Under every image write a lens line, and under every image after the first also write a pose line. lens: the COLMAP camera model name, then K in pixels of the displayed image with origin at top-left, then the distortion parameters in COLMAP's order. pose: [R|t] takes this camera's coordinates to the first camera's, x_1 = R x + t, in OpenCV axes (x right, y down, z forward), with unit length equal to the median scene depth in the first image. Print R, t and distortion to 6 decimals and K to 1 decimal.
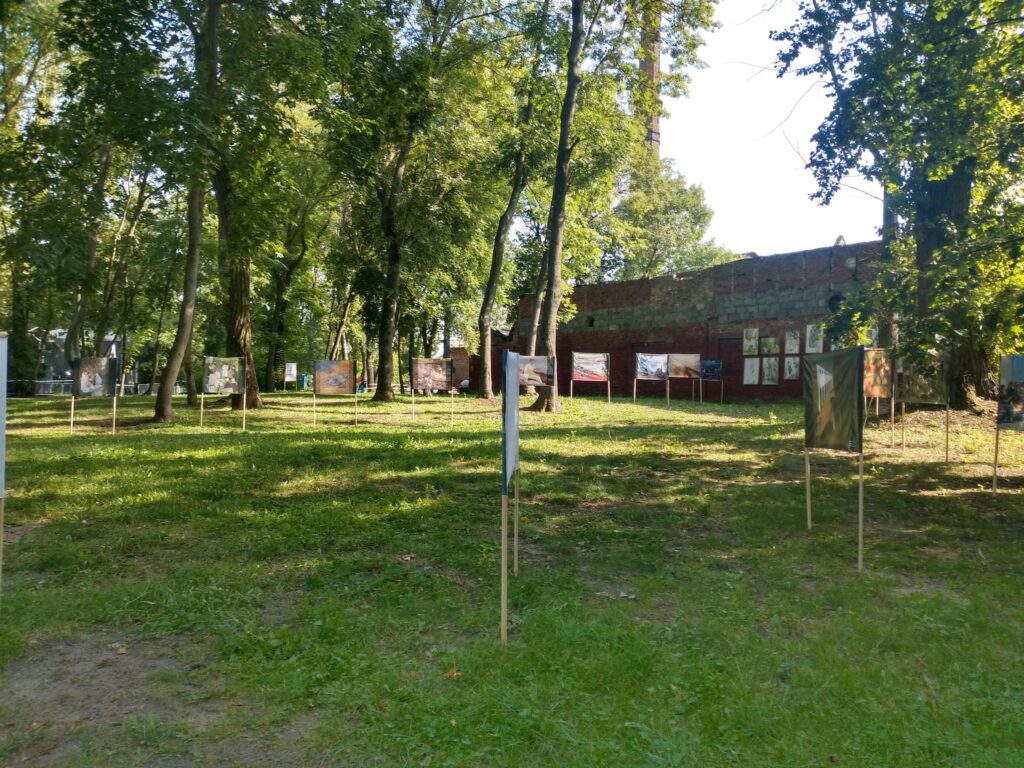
lens RADIAL K [[808.9, 0, 511.1], [0, 808.9, 377.3], [0, 0, 1]] dist [0.054142, -0.118674]
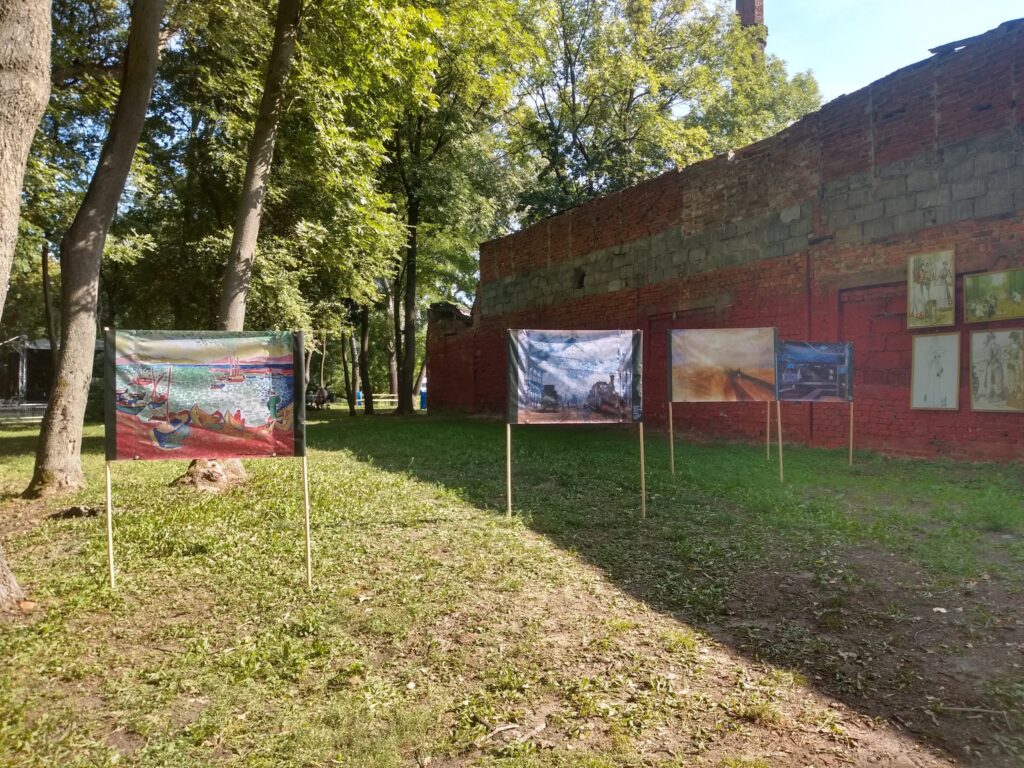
lens RADIAL K [[808.9, 0, 511.1], [0, 808.9, 377.3], [0, 0, 1]] dist [0.054142, -0.118674]
pose [[0.988529, -0.031515, -0.147709, 0.166089], [0.032412, 0.999468, 0.003667, -0.012592], [0.147515, -0.008412, 0.989024, 0.625207]]
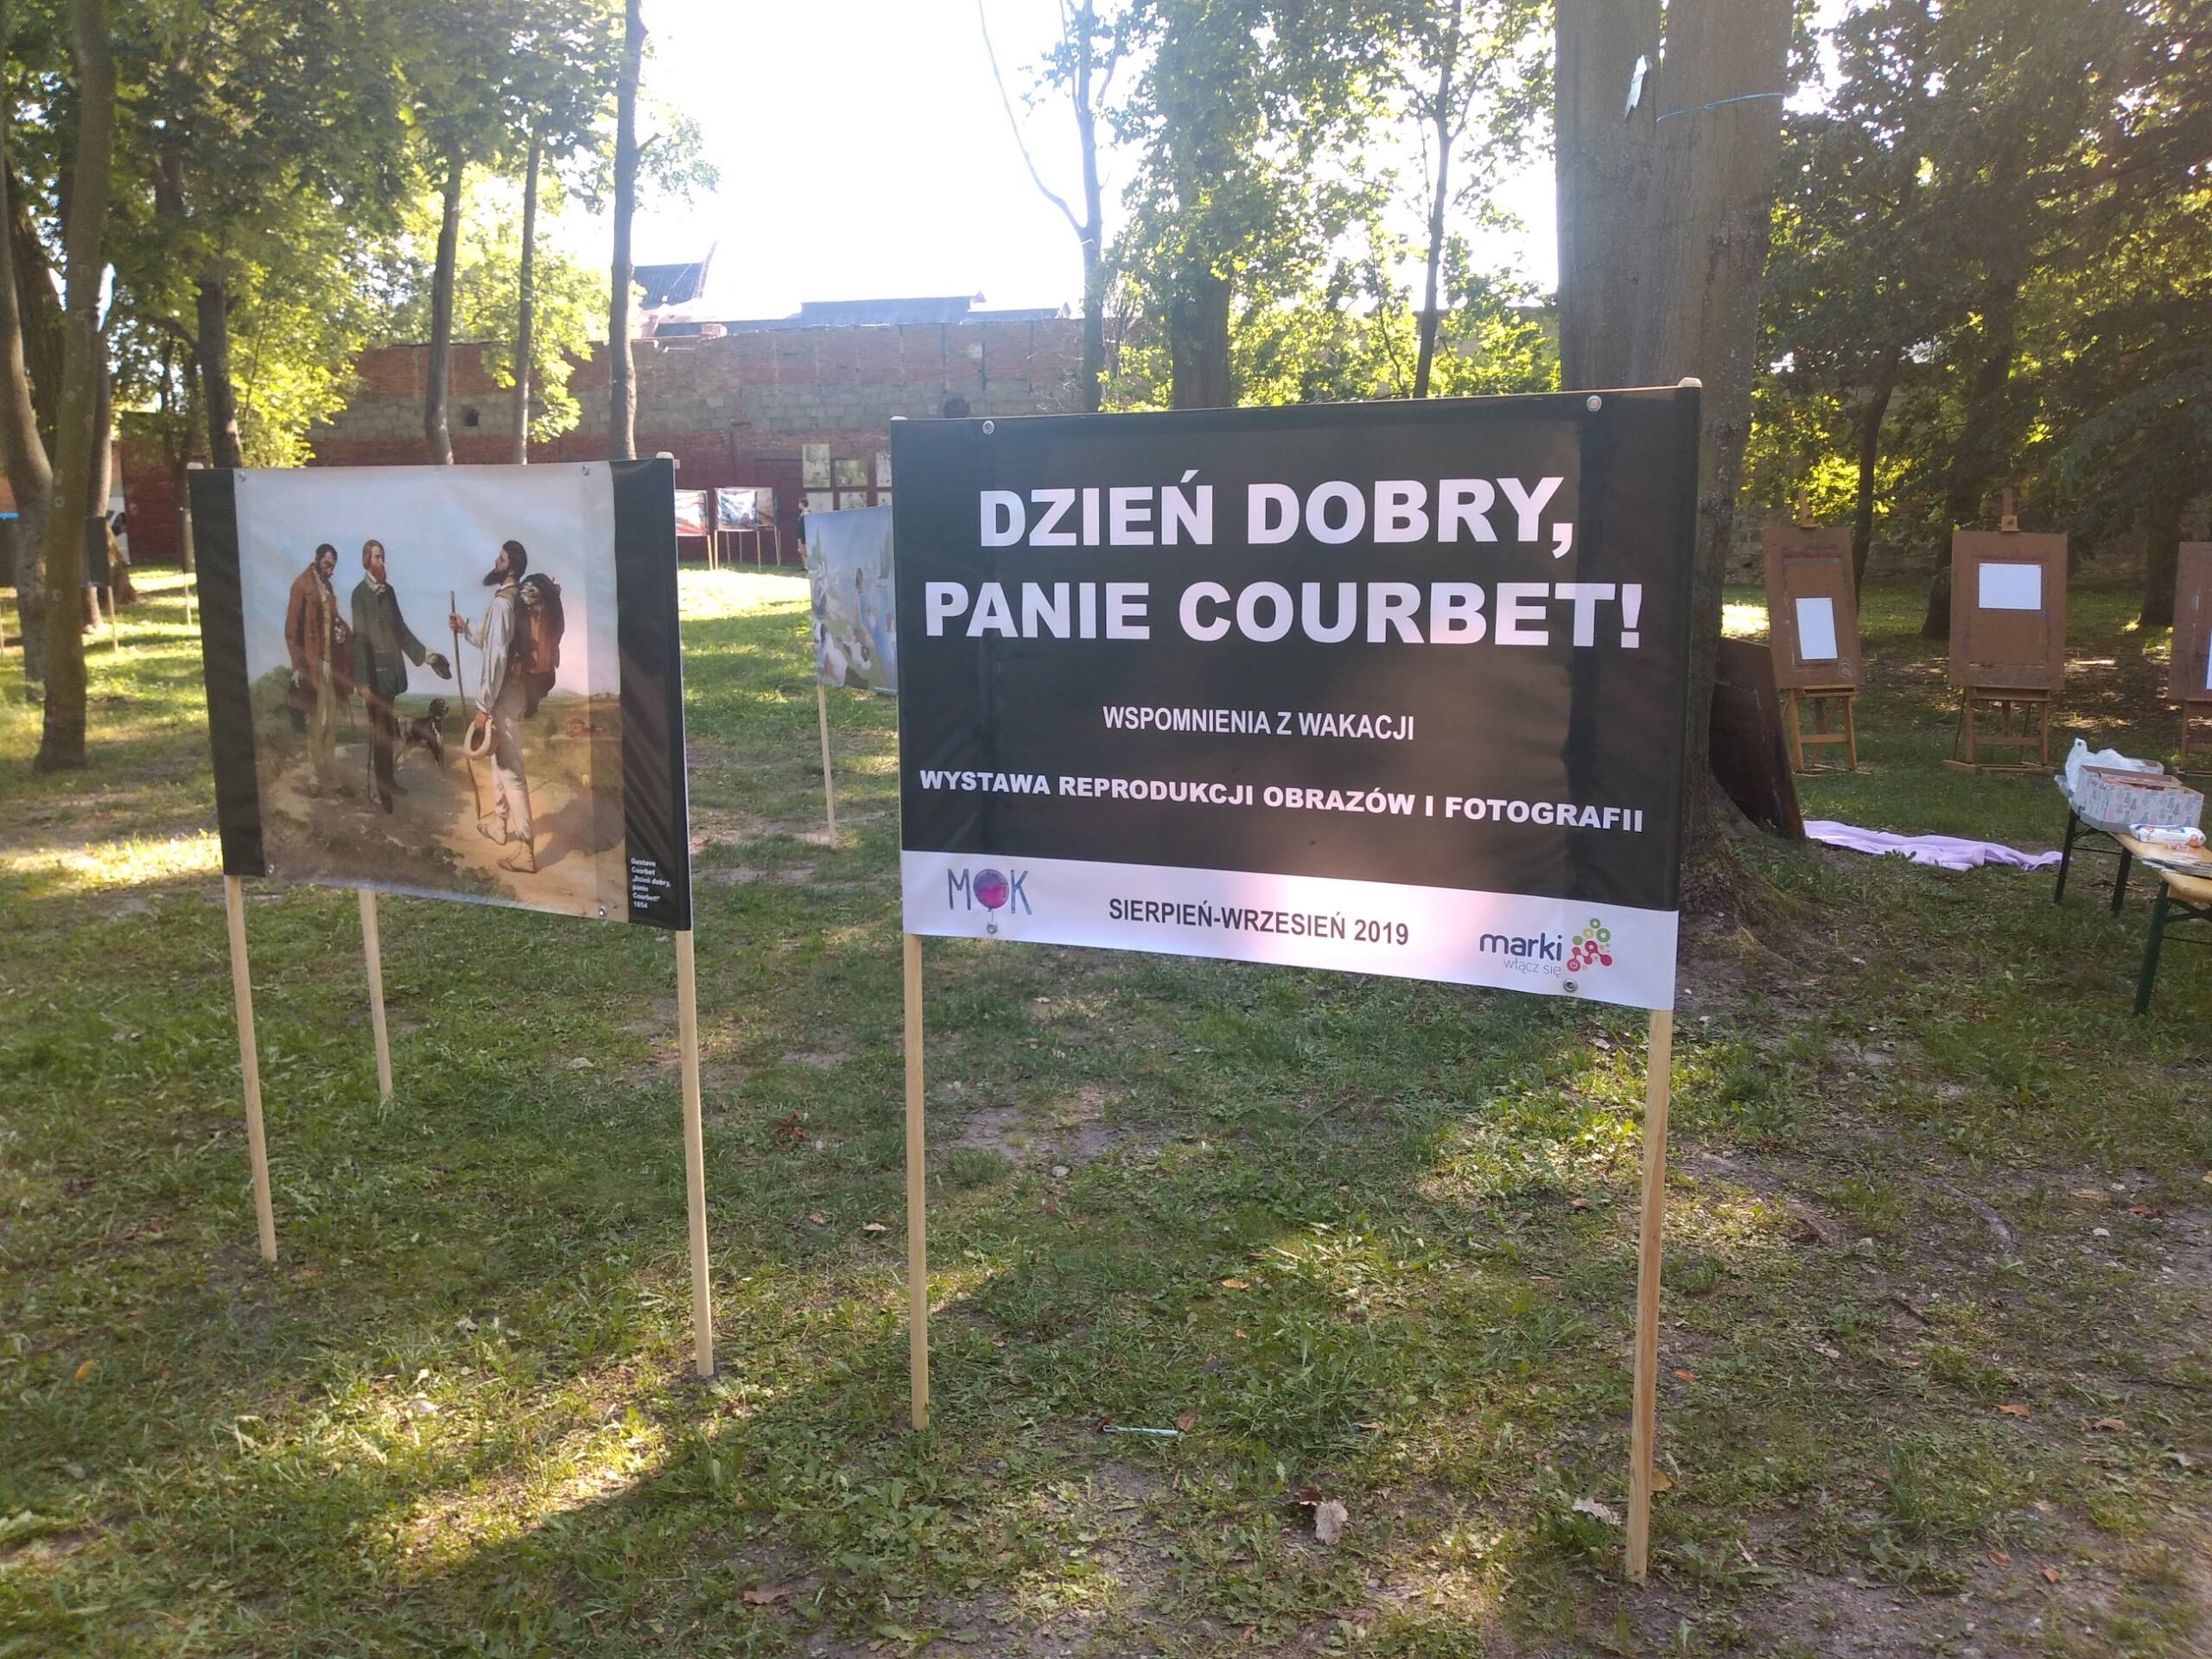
lens RADIAL K [[1730.1, 0, 1113.3], [0, 1730.1, 858.6], [0, 0, 1]] dist [0.096253, -0.168988]
pose [[0.777268, -0.134035, 0.614727, -0.404635], [0.009521, 0.979438, 0.201518, -0.015601], [-0.629098, -0.150781, 0.762562, -0.228364]]
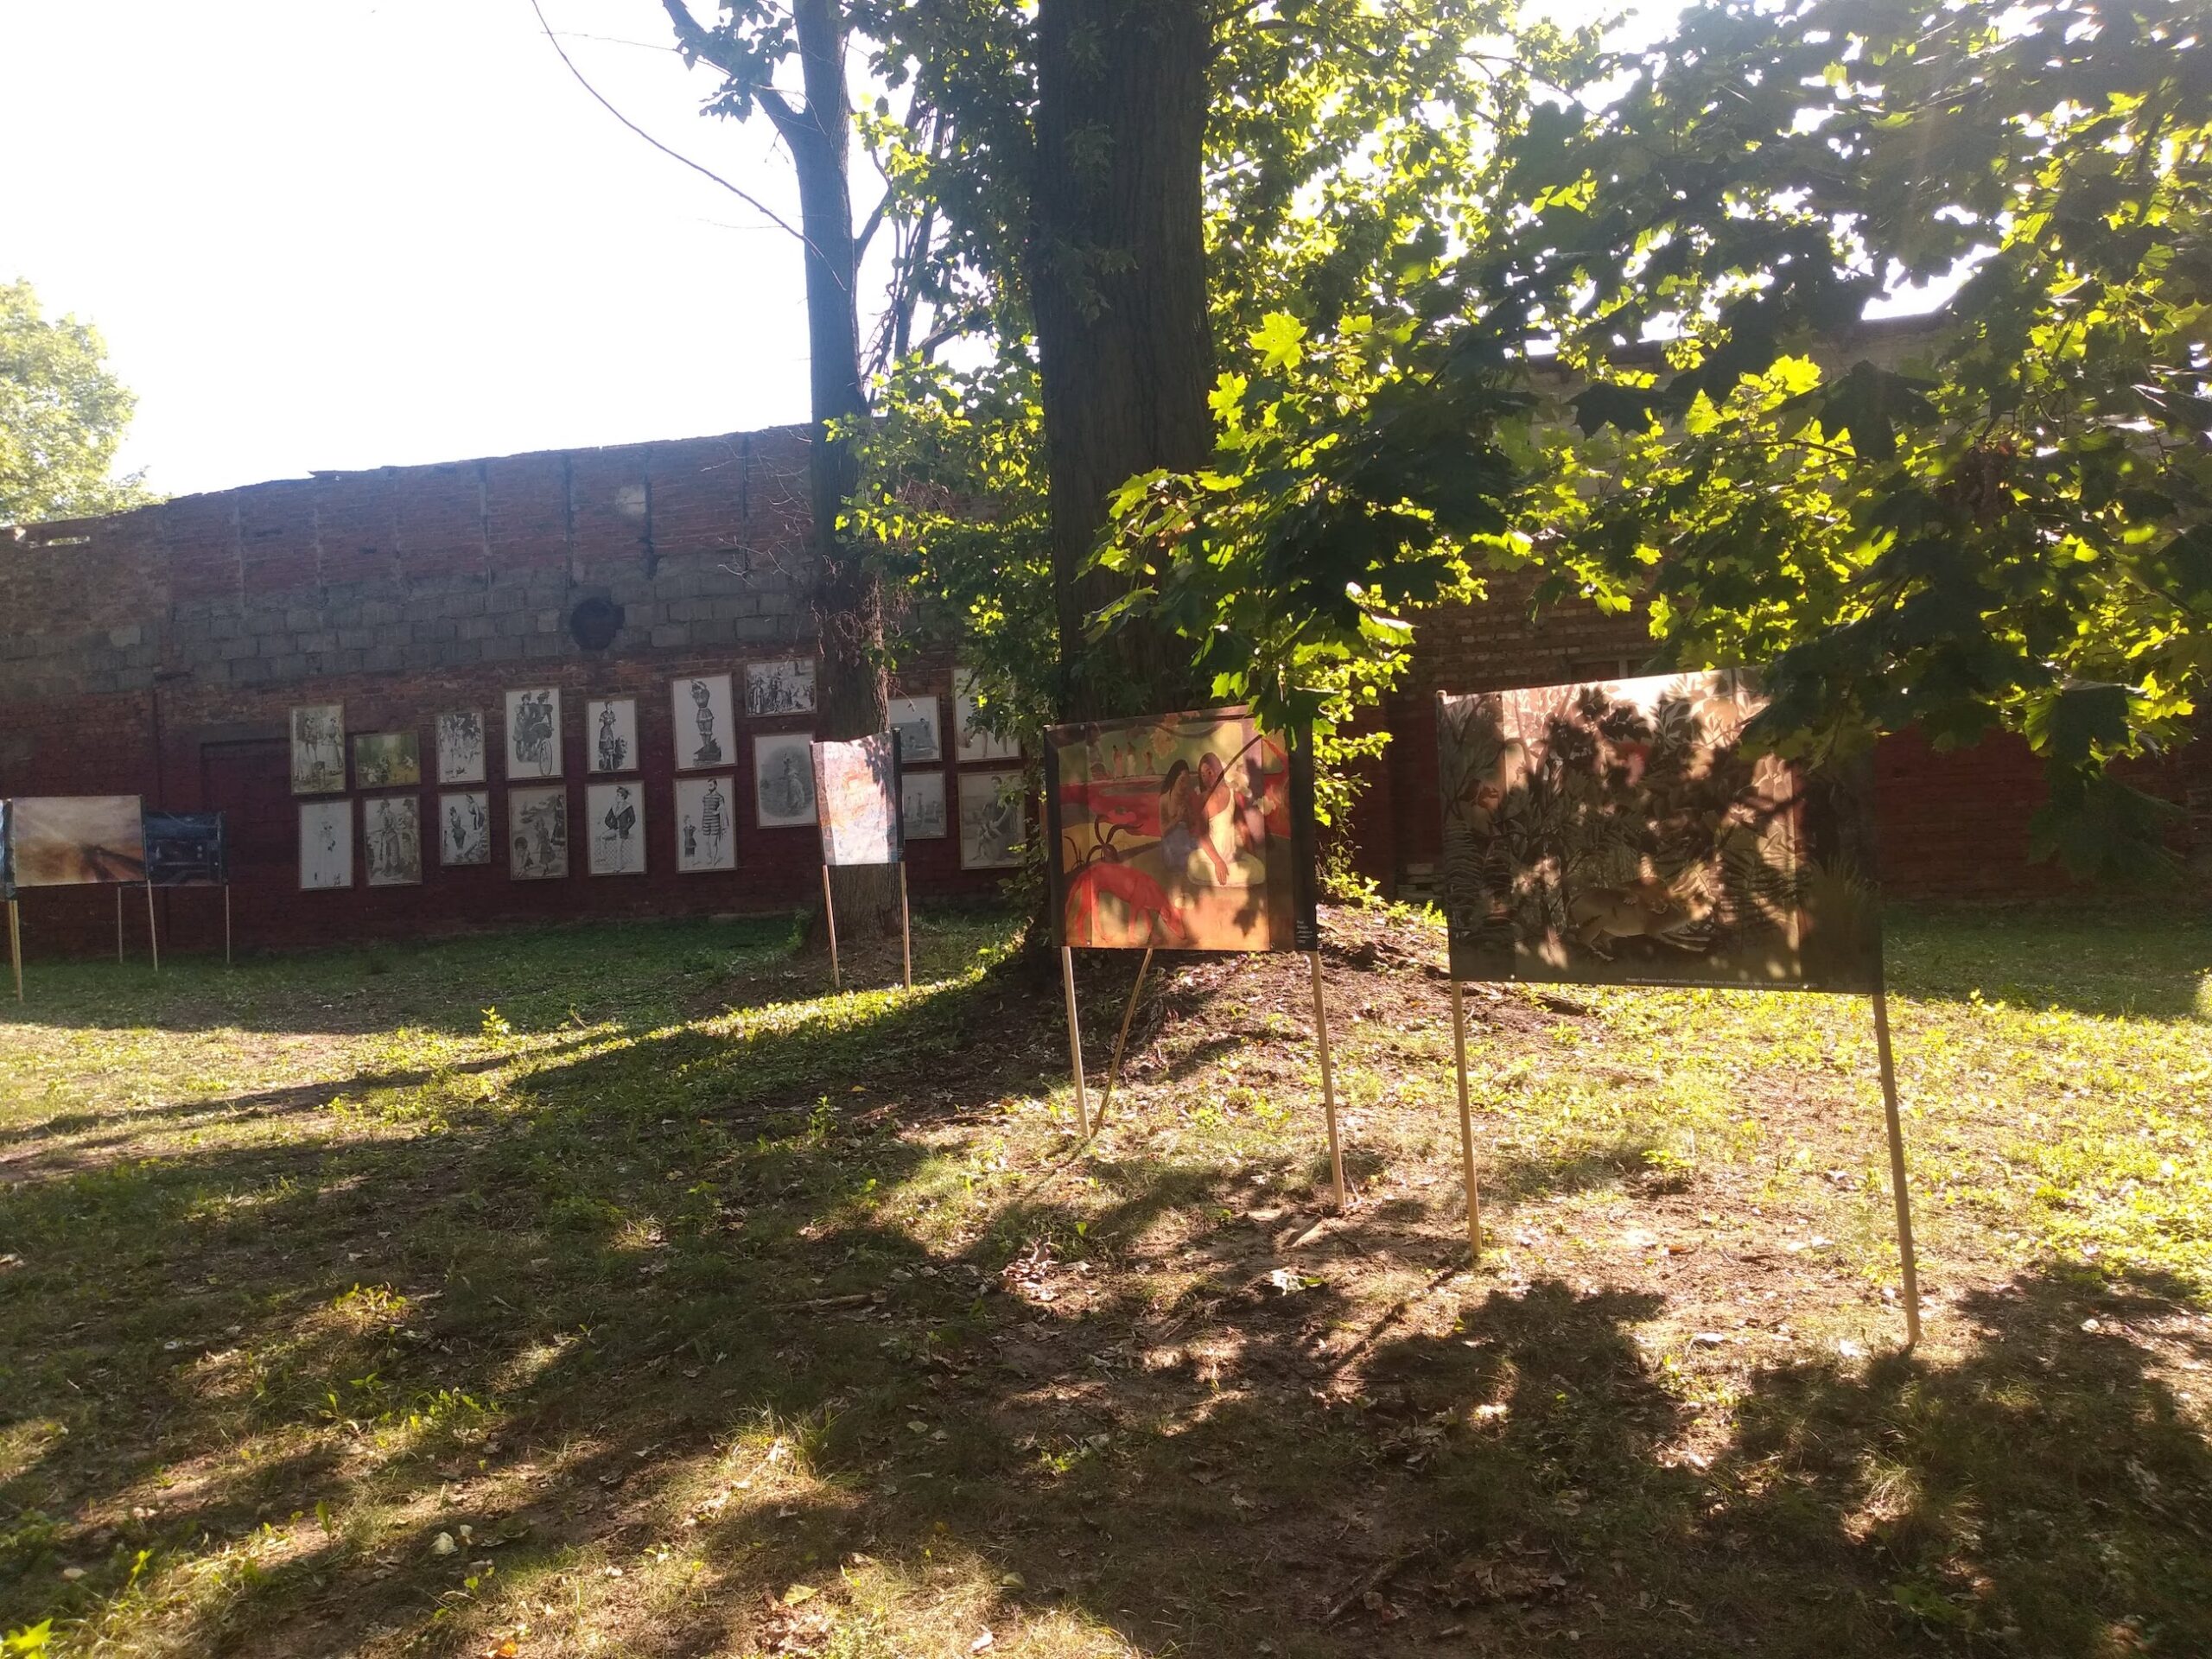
lens RADIAL K [[1709.5, 0, 1090.9], [0, 1709.5, 815.1], [0, 0, 1]] dist [0.081630, -0.136510]
pose [[0.734602, -0.047964, 0.676801, 0.067472], [0.058318, 0.998270, 0.007448, -0.006877], [-0.675988, 0.033998, 0.736128, 0.326579]]
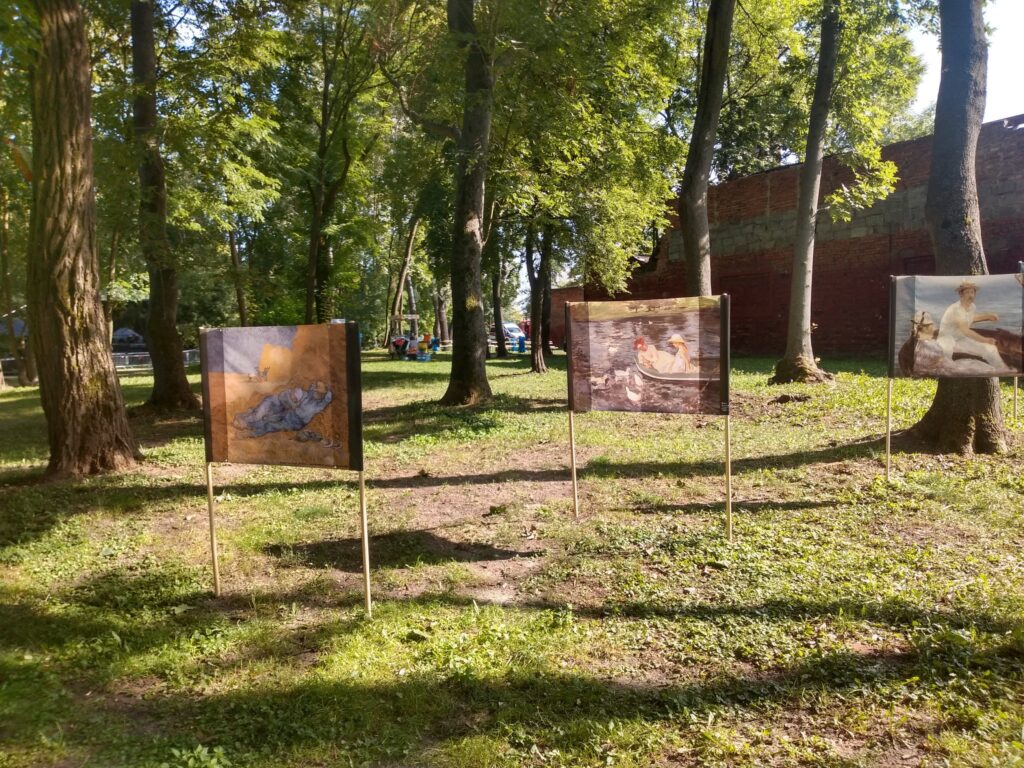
lens RADIAL K [[800.9, 0, 515.4], [0, 800.9, 397.5], [0, 0, 1]] dist [0.096253, -0.168988]
pose [[0.995315, -0.035432, -0.089958, -0.081745], [0.043788, 0.994733, 0.092681, -0.012404], [0.086201, -0.096186, 0.991624, 0.501884]]
